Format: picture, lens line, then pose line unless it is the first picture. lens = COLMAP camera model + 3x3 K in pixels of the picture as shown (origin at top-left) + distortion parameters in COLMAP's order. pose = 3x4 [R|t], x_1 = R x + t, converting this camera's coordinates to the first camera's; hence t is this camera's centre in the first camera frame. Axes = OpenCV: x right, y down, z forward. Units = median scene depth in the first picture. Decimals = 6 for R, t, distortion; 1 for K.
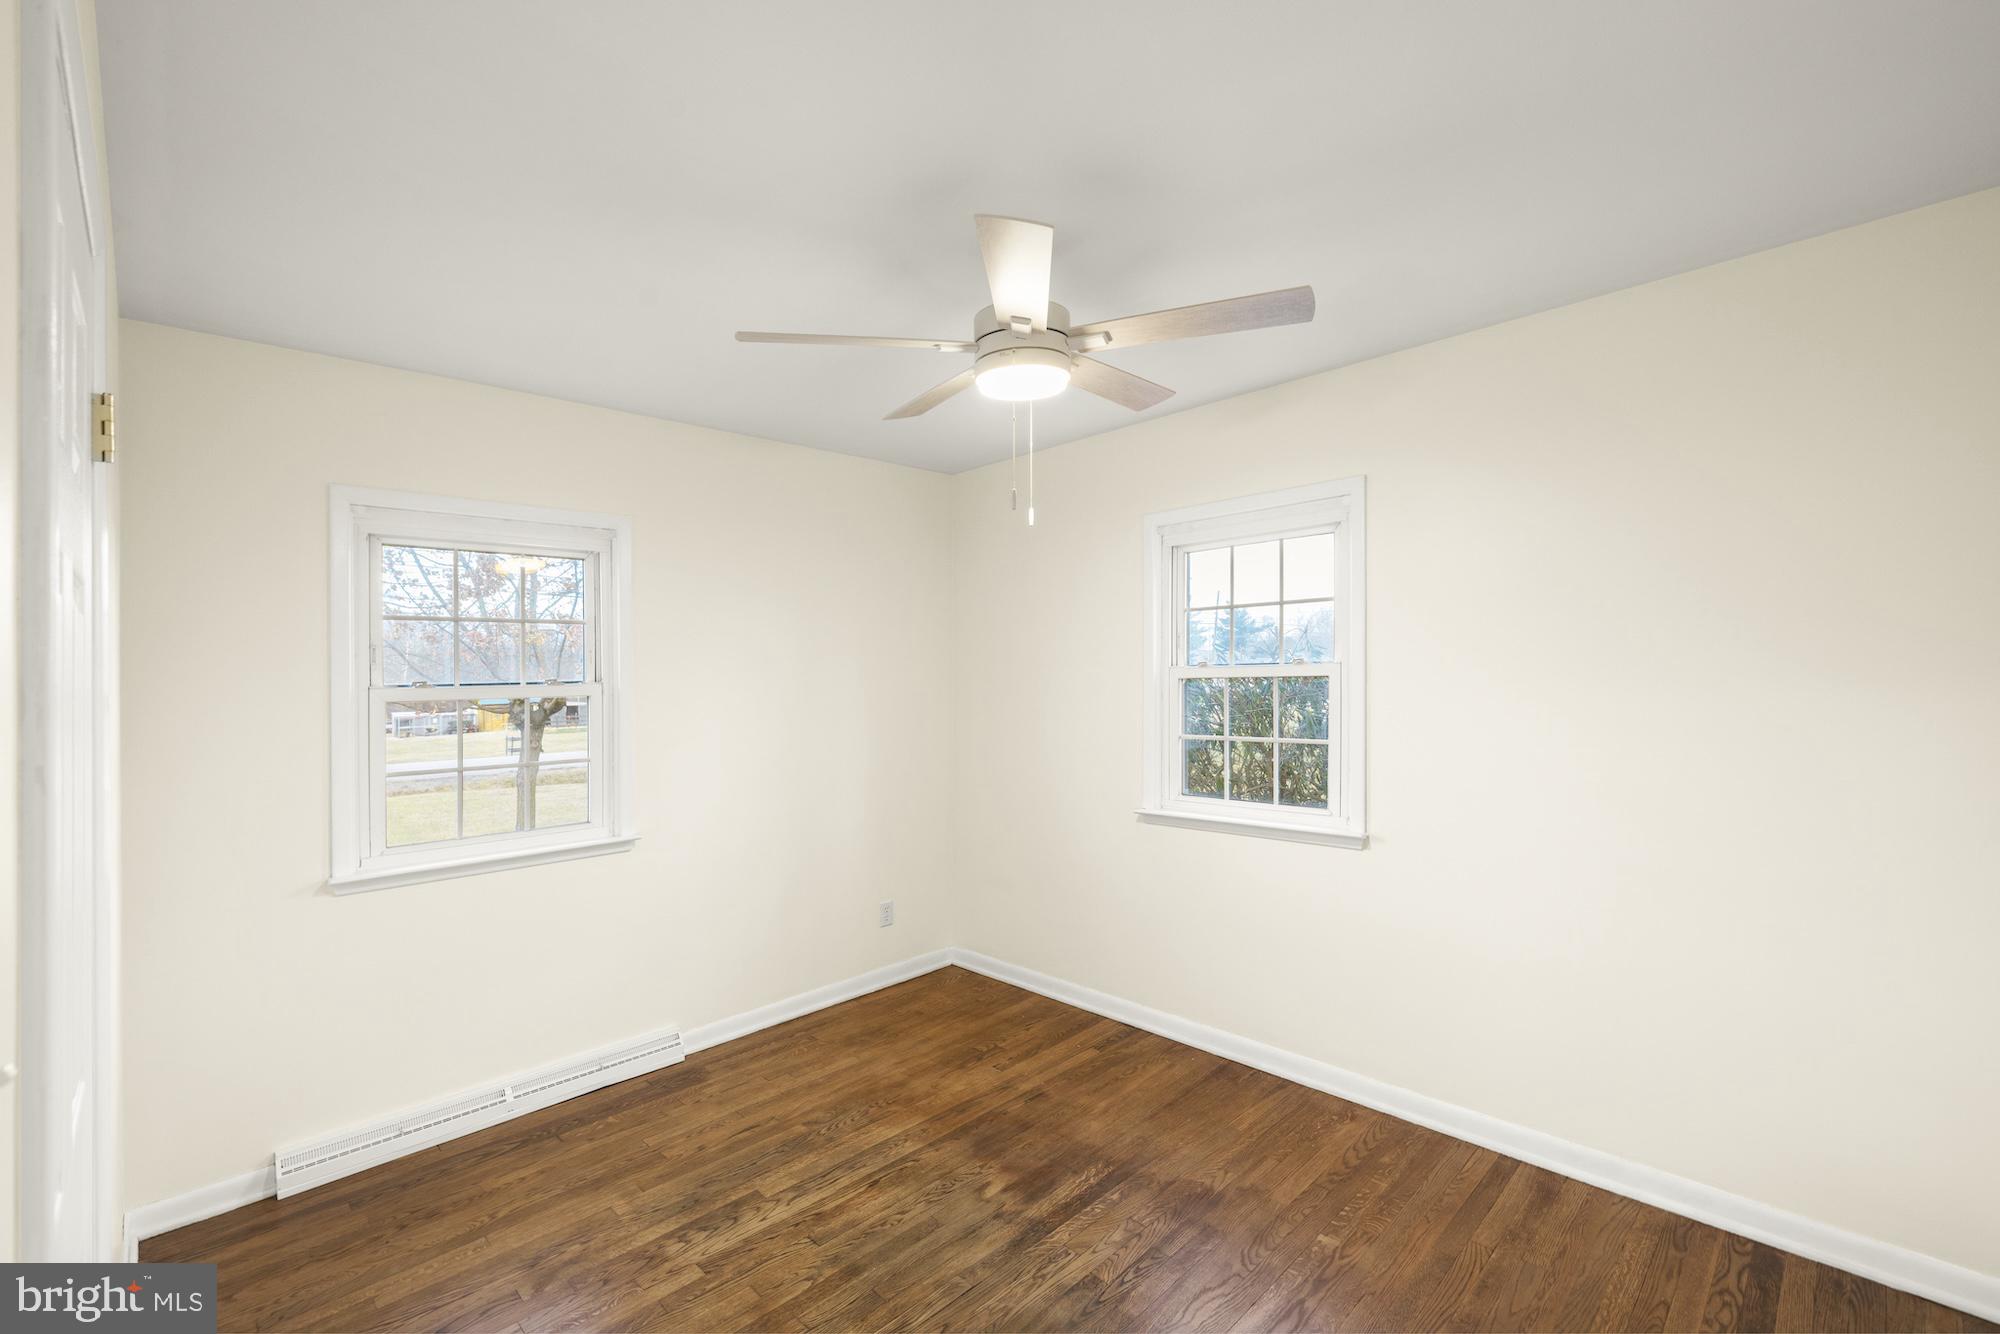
lens RADIAL K [[848.0, 0, 1006.1], [0, 848.0, 673.9], [0, 0, 1]] dist [-0.001326, 0.002202]
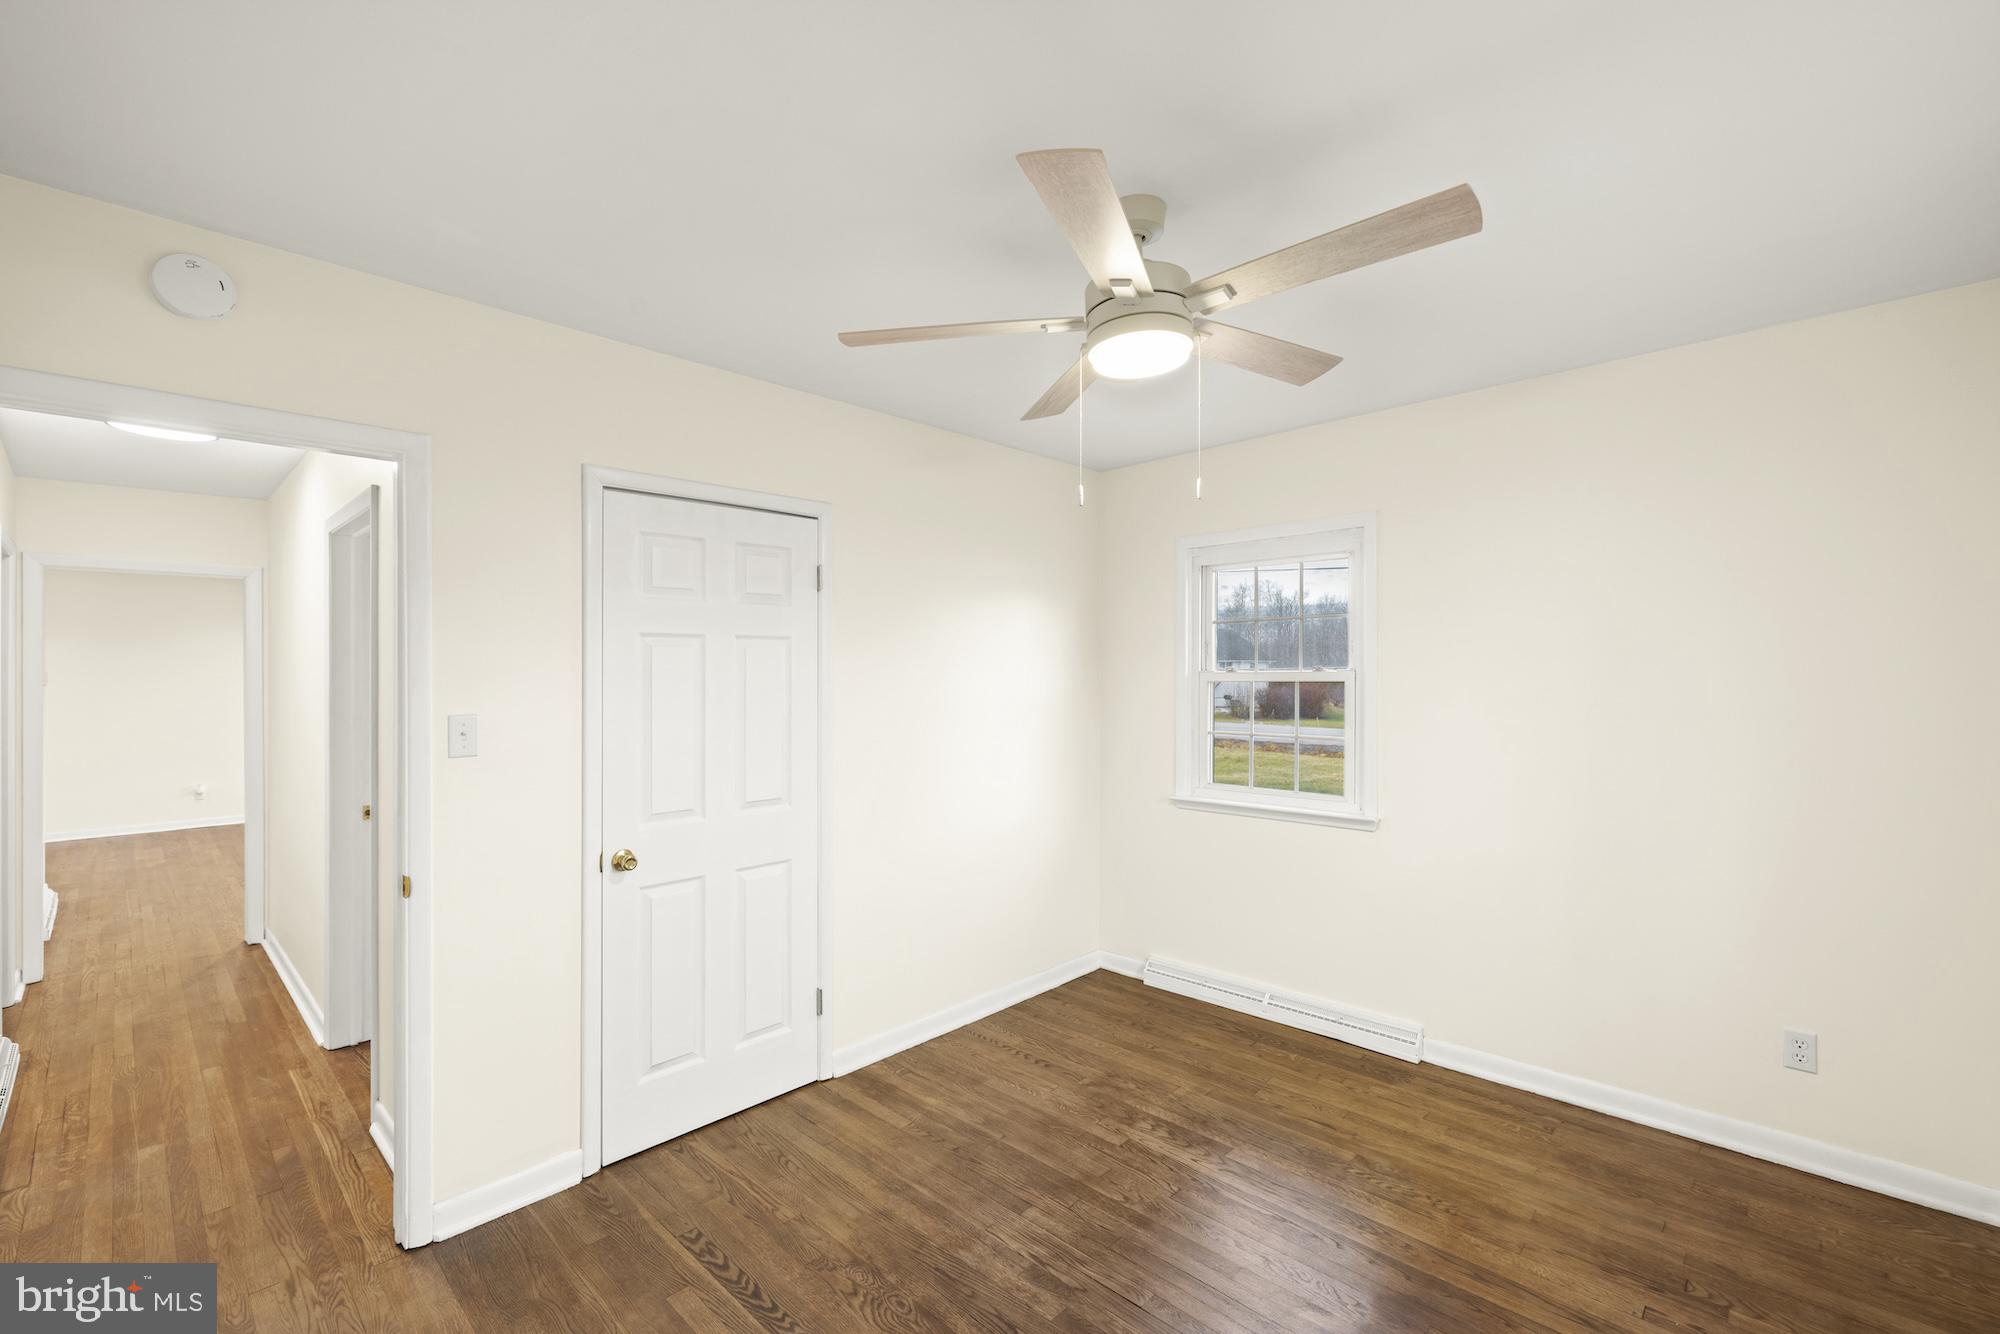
lens RADIAL K [[848.0, 0, 1001.5], [0, 848.0, 678.5], [0, 0, 1]] dist [-0.001326, 0.002202]
pose [[0.024955, 0.022168, -0.999443, 0.626424], [0.008745, 0.999711, 0.022392, -0.003620], [0.999650, -0.009299, 0.024754, 0.581221]]
